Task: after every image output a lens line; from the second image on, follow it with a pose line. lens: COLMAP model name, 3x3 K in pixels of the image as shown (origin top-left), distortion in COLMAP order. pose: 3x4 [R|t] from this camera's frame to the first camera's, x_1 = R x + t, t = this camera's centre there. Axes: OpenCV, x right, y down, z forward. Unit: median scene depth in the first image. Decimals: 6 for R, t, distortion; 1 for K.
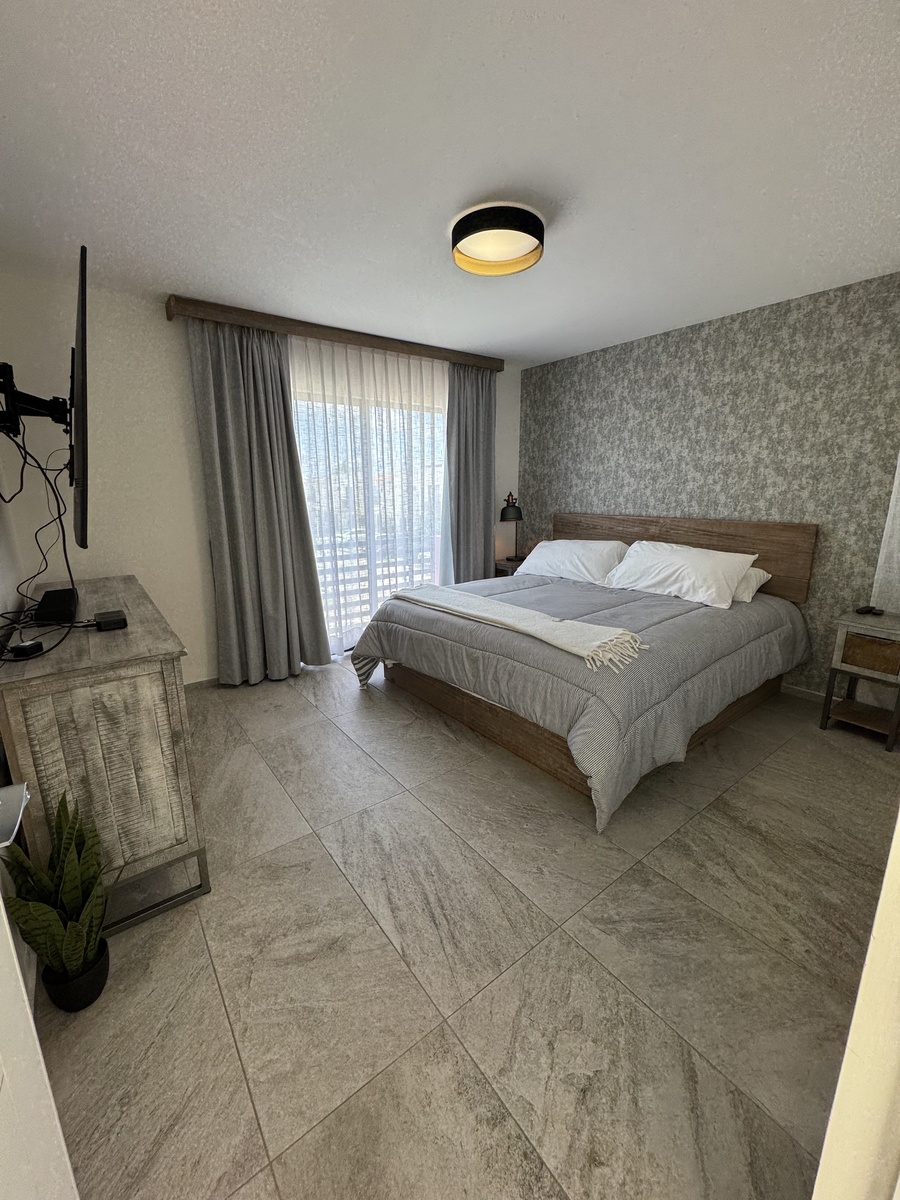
lens RADIAL K [[483.7, 0, 448.2], [0, 483.7, 605.8], [0, 0, 1]] dist [-0.004272, 0.001164]
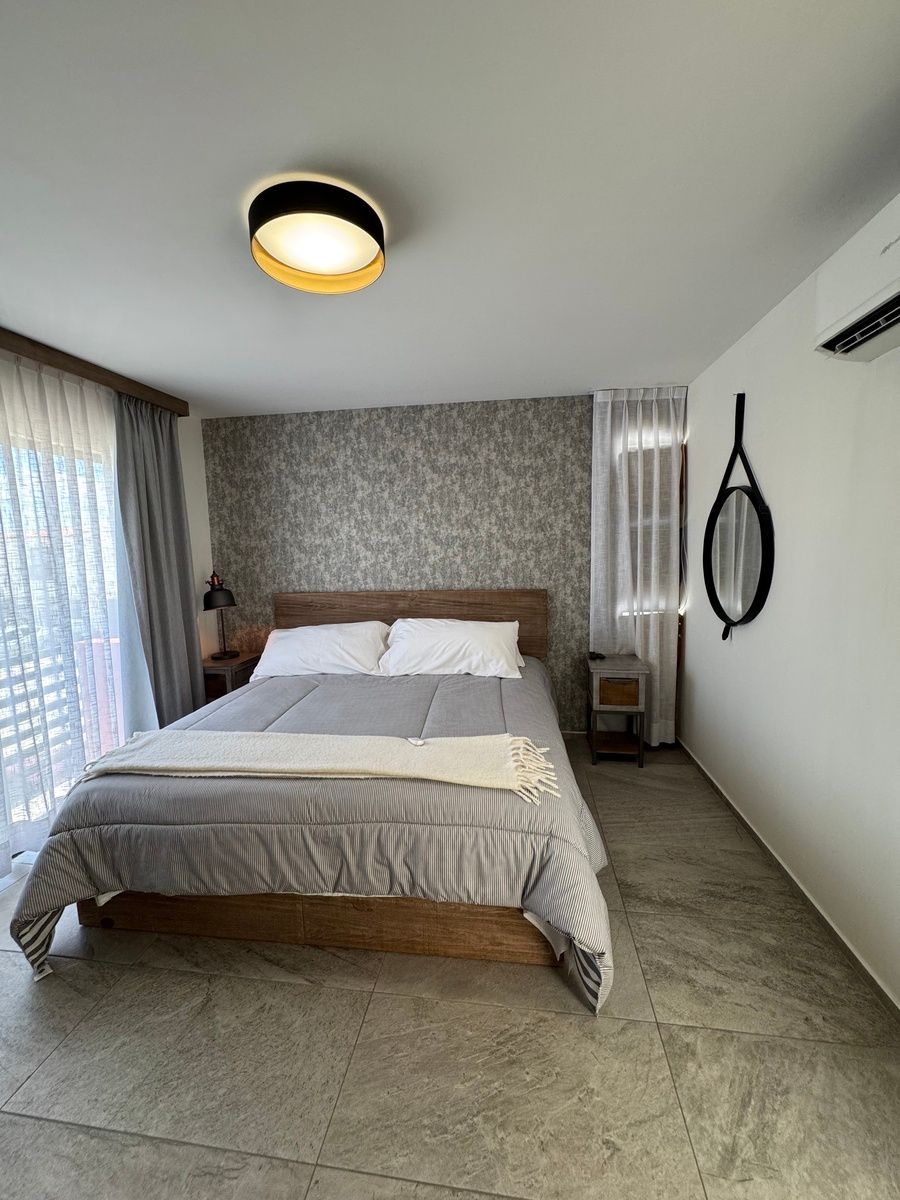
lens RADIAL K [[483.7, 0, 457.0], [0, 483.7, 603.0], [0, 0, 1]] dist [-0.004272, 0.001164]
pose [[0.707511, -0.096790, 0.700043, -0.192894], [0.187405, 0.980809, -0.053794, -0.105208], [-0.681402, 0.169252, 0.712071, 0.295790]]
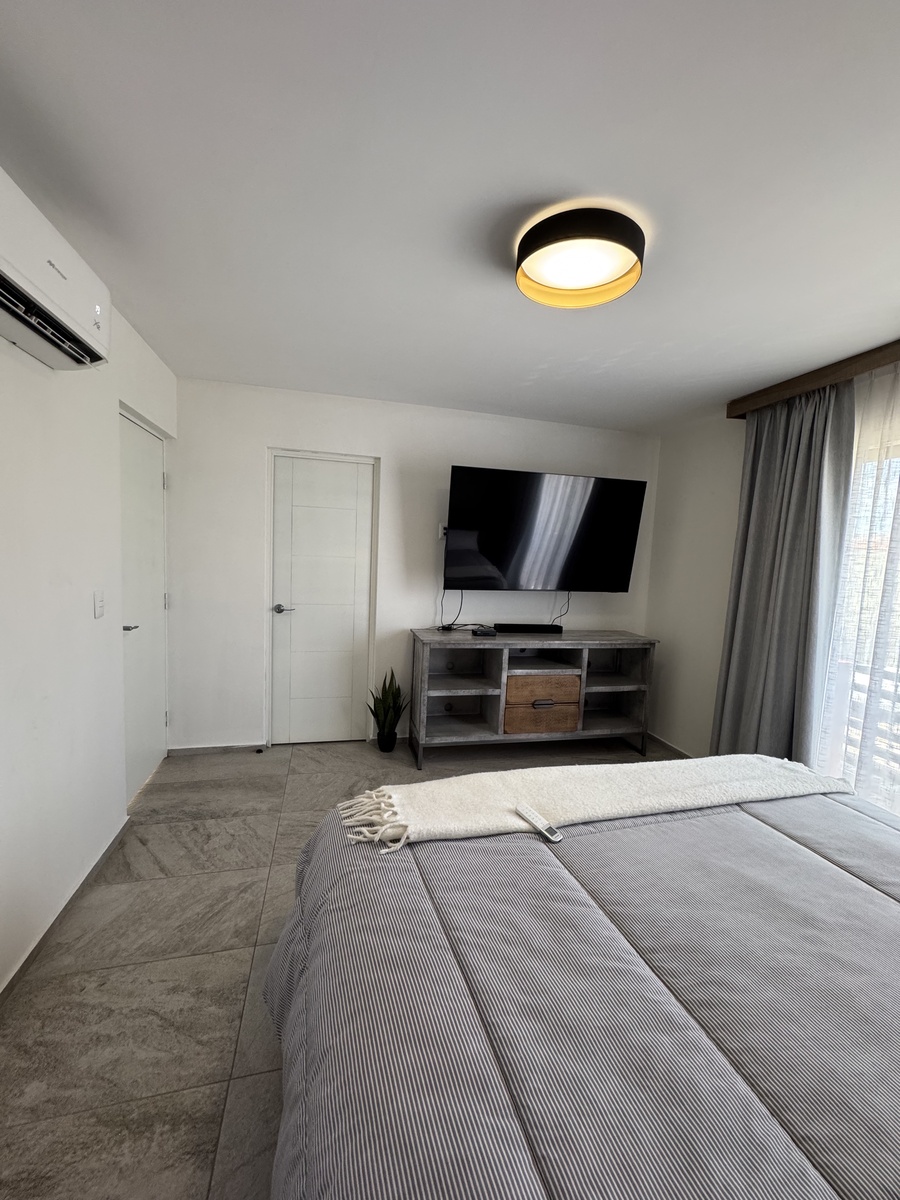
lens RADIAL K [[483.7, 0, 453.3], [0, 483.7, 602.0], [0, 0, 1]] dist [-0.004272, 0.001164]
pose [[-0.395096, 0.079686, -0.915177, 0.598451], [-0.251589, 0.948755, 0.191225, -0.229068], [0.883517, 0.305801, -0.354801, 0.829372]]
